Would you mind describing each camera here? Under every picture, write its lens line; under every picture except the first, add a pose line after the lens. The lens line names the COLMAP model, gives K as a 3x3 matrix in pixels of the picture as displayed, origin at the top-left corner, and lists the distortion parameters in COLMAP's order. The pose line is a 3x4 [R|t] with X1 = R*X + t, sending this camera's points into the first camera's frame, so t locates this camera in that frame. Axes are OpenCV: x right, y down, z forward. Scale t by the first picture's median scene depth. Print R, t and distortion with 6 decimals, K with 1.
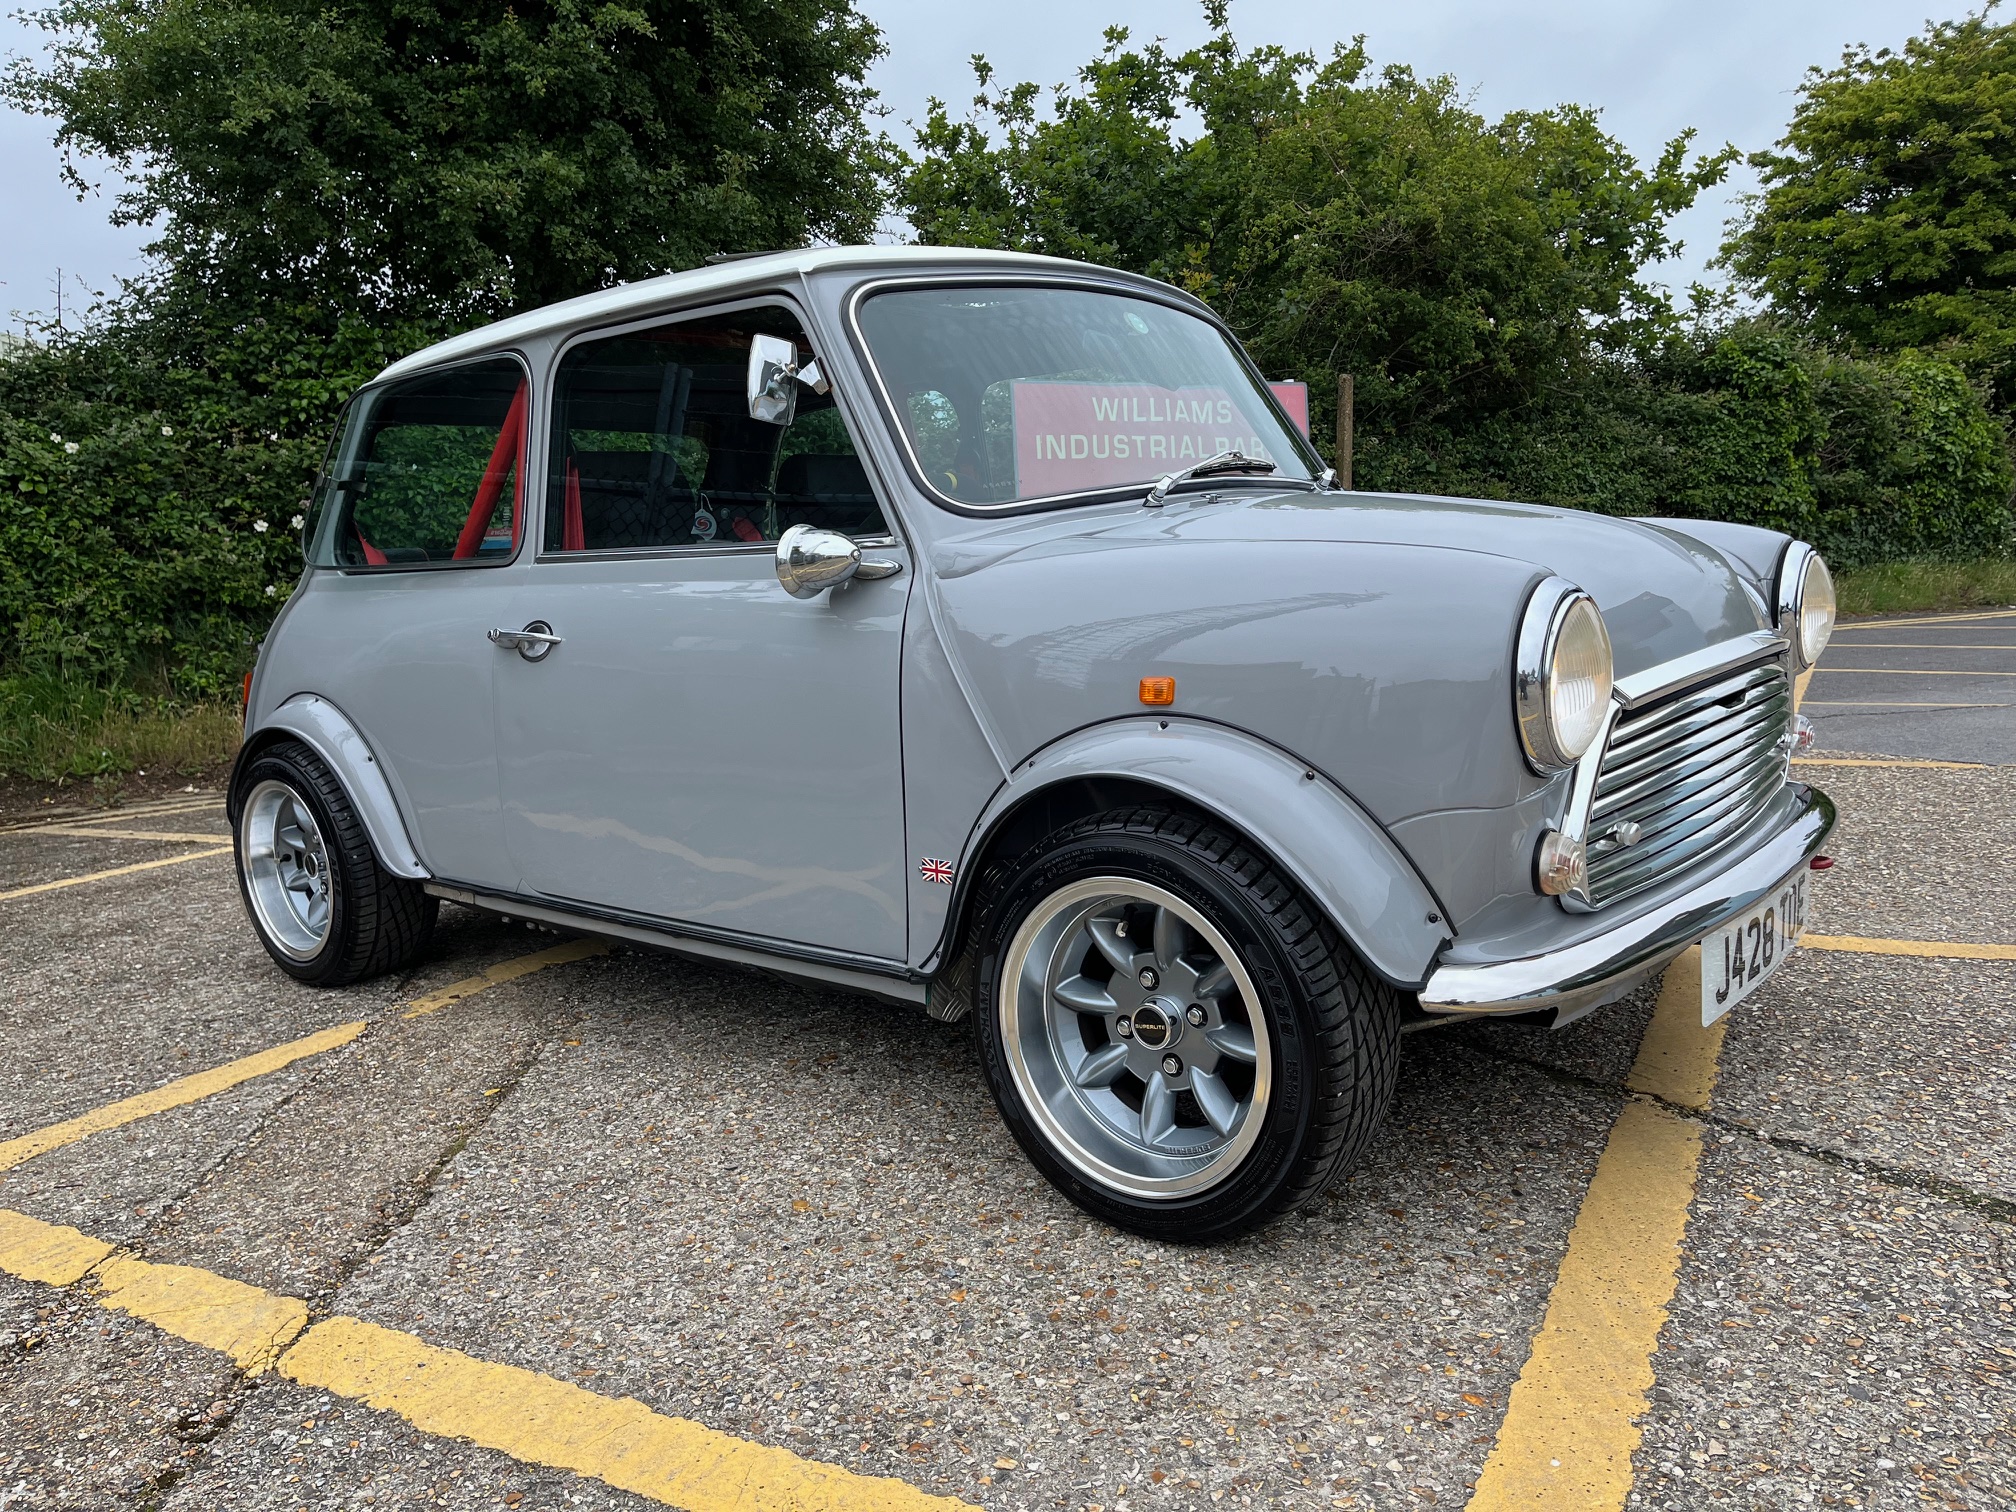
lens RADIAL K [[1512.5, 0, 1004.3], [0, 1512.5, 770.9], [0, 0, 1]] dist [0.064786, -0.091379]
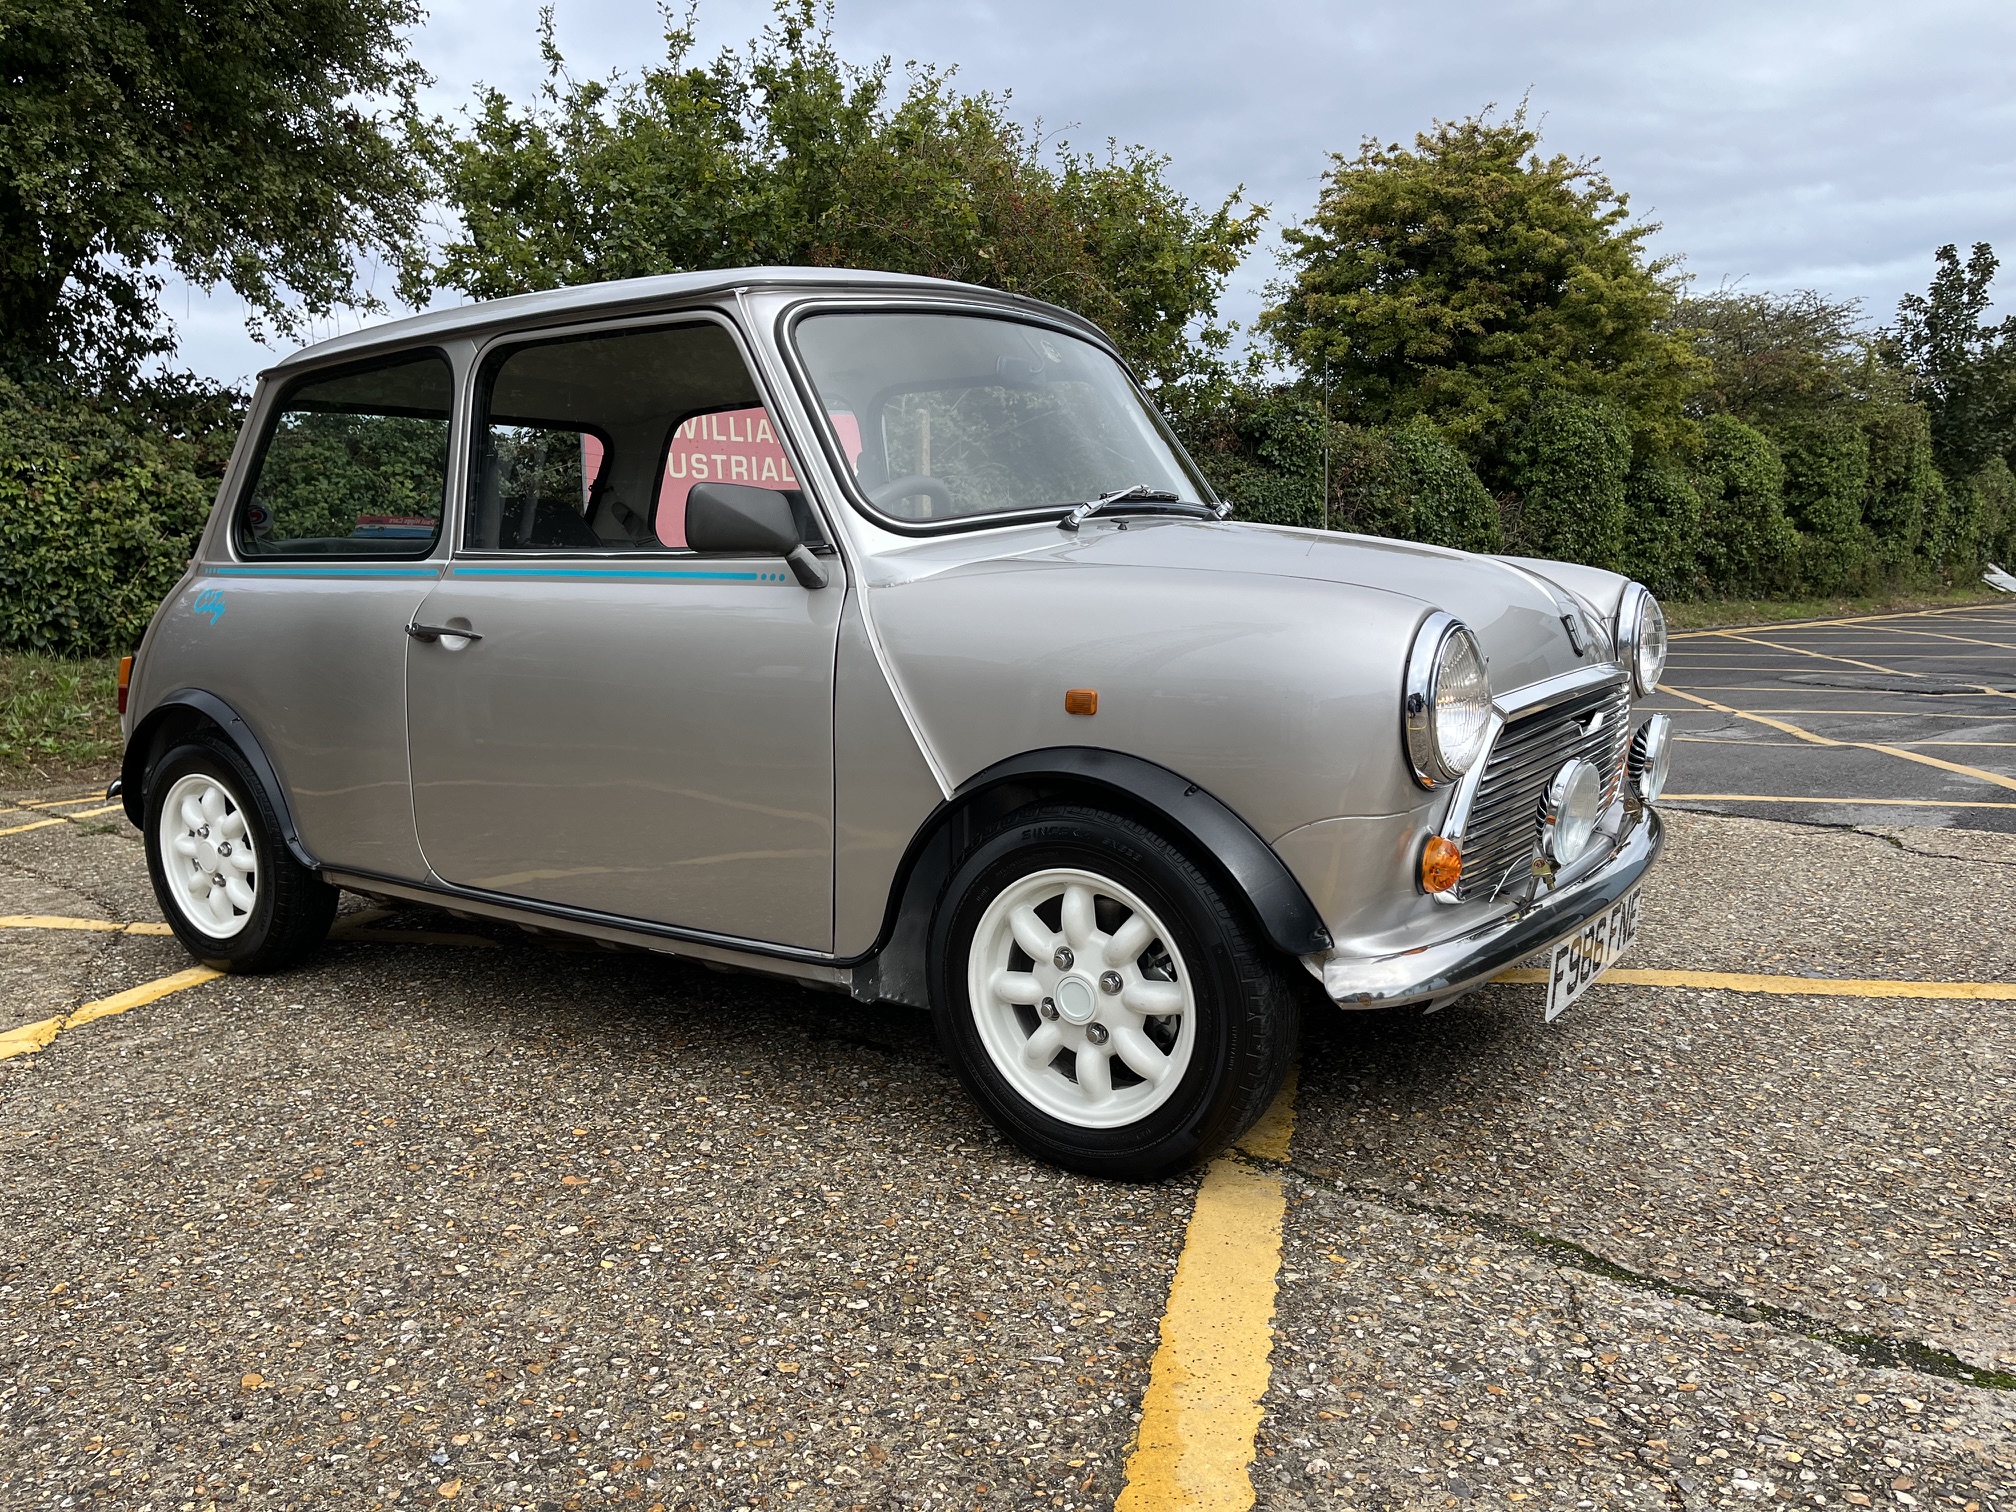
lens RADIAL K [[1512.5, 0, 1012.9], [0, 1512.5, 772.5], [0, 0, 1]] dist [0.064786, -0.091379]
pose [[0.962715, -0.008577, 0.270382, 0.035745], [0.013419, 0.999781, -0.016062, -0.013438], [-0.270185, 0.019092, 0.962619, 0.122780]]
